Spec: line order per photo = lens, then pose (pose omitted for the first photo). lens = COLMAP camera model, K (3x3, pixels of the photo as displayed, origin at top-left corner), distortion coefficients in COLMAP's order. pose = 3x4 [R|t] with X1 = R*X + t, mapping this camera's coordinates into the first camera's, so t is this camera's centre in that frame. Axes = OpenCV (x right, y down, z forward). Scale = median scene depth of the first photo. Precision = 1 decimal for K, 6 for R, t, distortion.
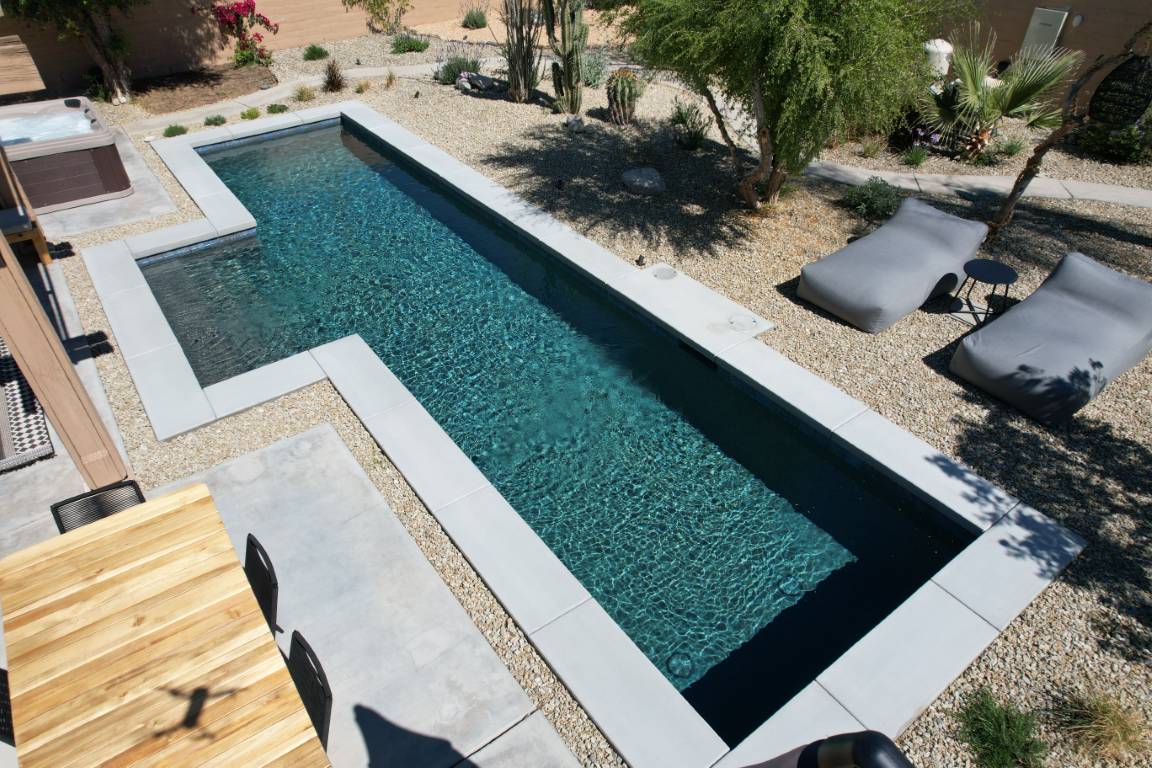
lens RADIAL K [[736.6, 0, 574.8], [0, 736.6, 381.5], [0, 0, 1]] dist [-0.086337, 0.079295]
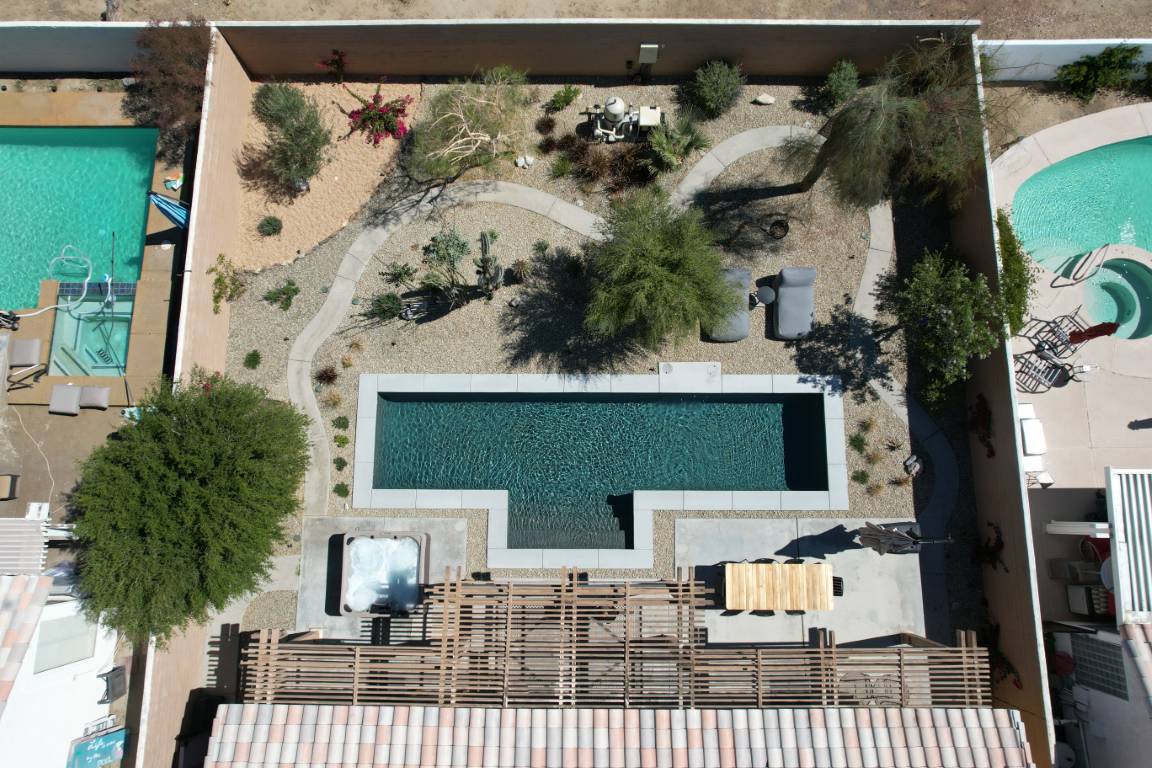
lens RADIAL K [[736.6, 0, 574.8], [0, 736.6, 381.5], [0, 0, 1]] dist [-0.086337, 0.079295]
pose [[0.597970, -0.788339, 0.144754, -0.396252], [0.496511, 0.506105, 0.705219, -1.783644], [-0.629213, -0.349827, 0.694055, -0.445931]]
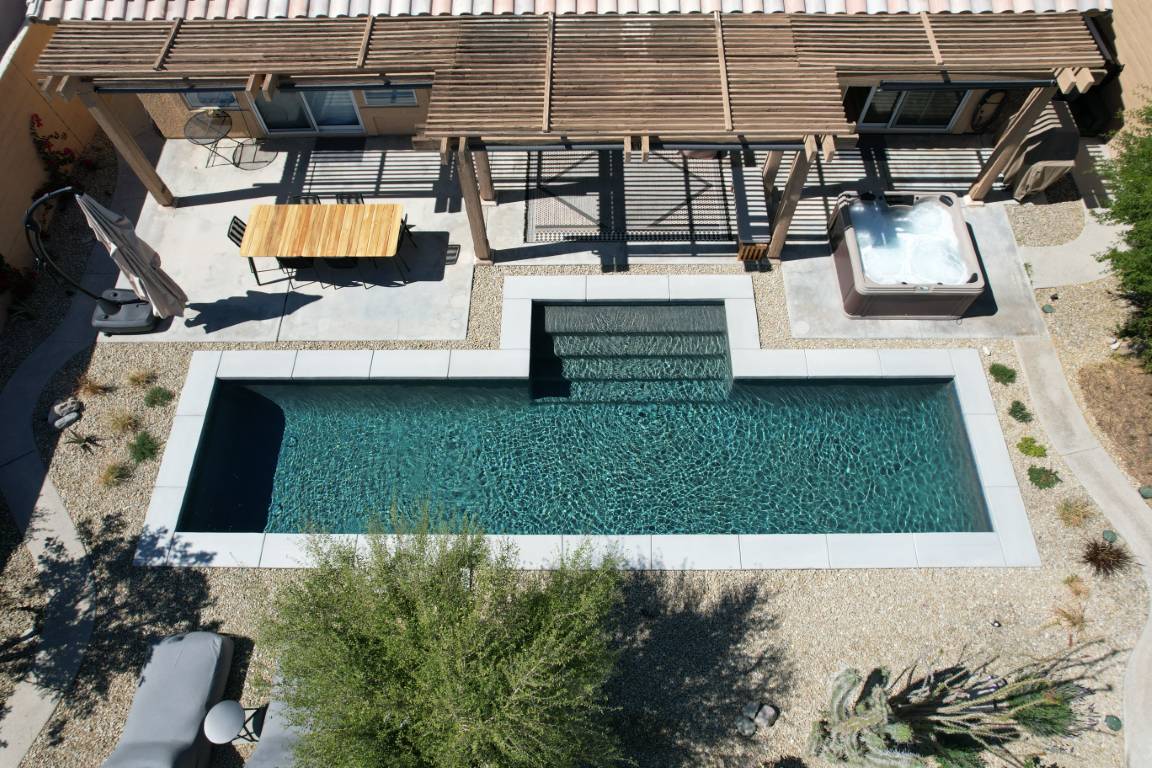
lens RADIAL K [[736.6, 0, 574.8], [0, 736.6, 381.5], [0, 0, 1]] dist [-0.086337, 0.079295]
pose [[-0.596648, 0.710688, -0.372738, 0.203591], [-0.480381, 0.055767, 0.875285, -1.226033], [0.642841, 0.701294, 0.308127, 0.460786]]
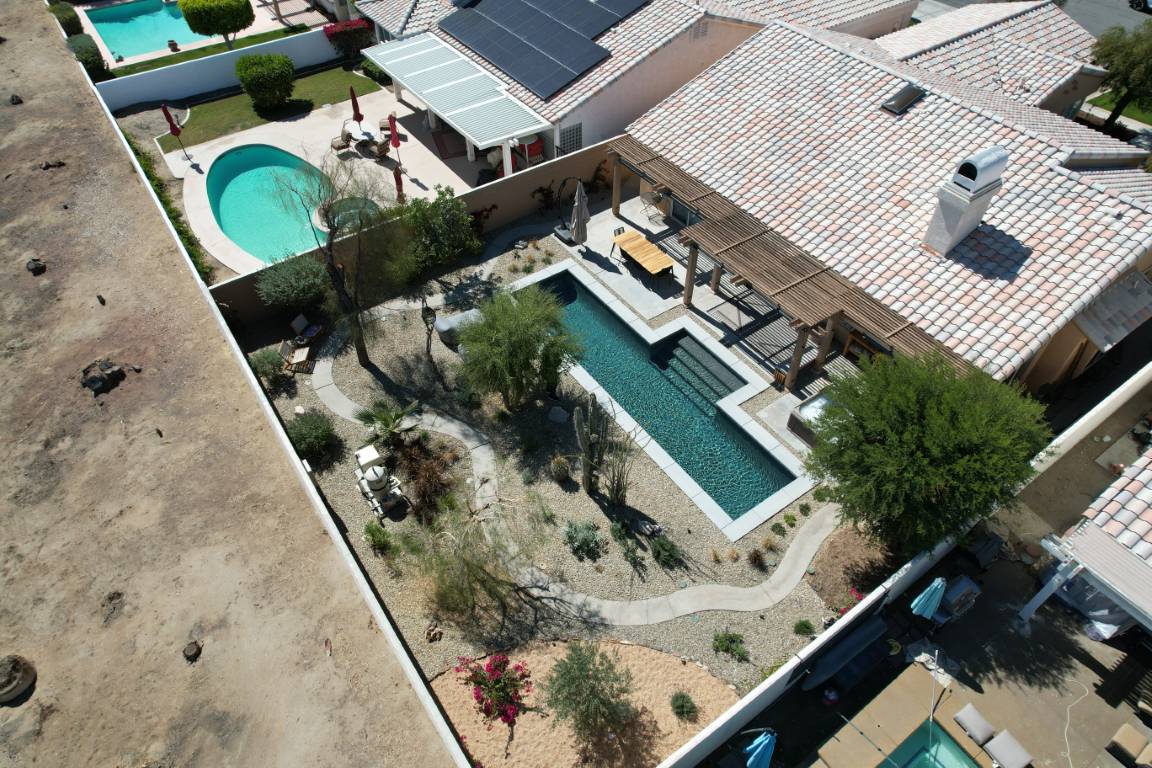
lens RADIAL K [[733.1, 0, 574.1], [0, 733.1, 381.8], [0, 0, 1]] dist [-0.081223, 0.070593]
pose [[-0.999633, -0.013979, 0.023211, -0.010875], [0.021799, 0.093846, 0.995348, -2.819875], [-0.016092, 0.995489, -0.093507, 1.208080]]
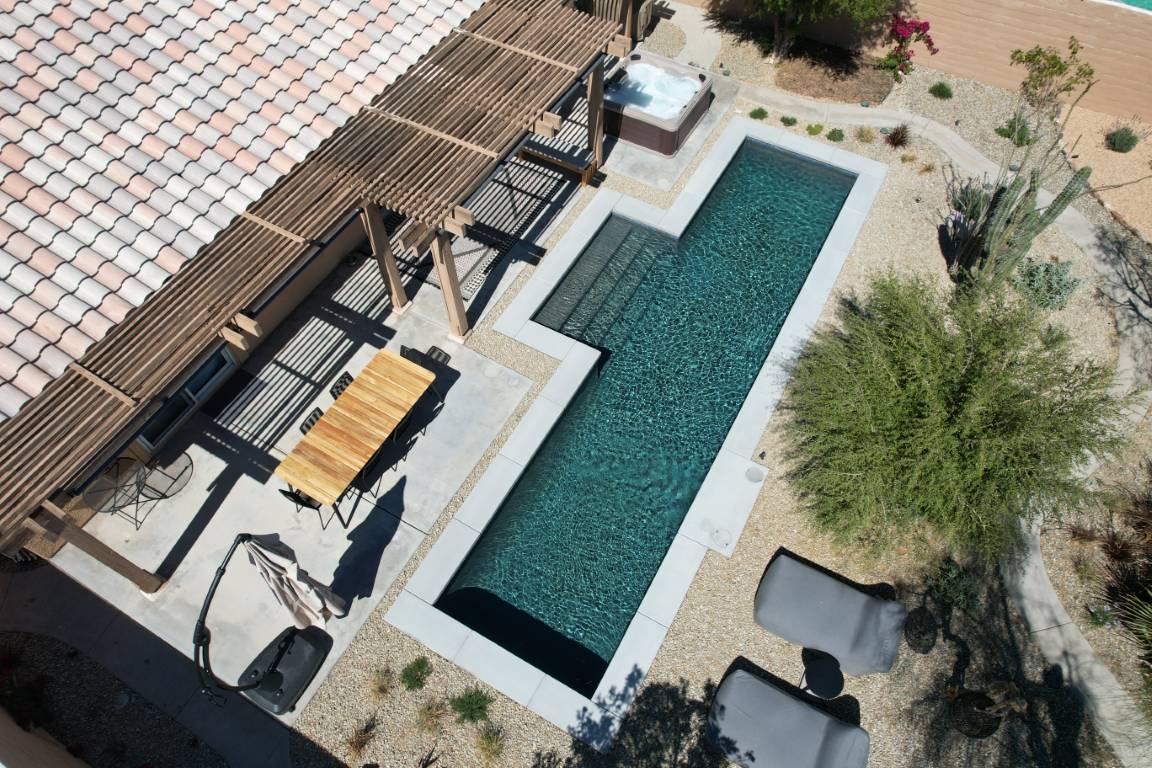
lens RADIAL K [[733.1, 0, 574.1], [0, 733.1, 381.8], [0, 0, 1]] dist [-0.081223, 0.070593]
pose [[0.409205, 0.759043, -0.506364, 0.501514], [-0.550475, 0.647954, 0.526435, -0.732117], [0.727687, 0.063321, 0.682980, -0.200677]]
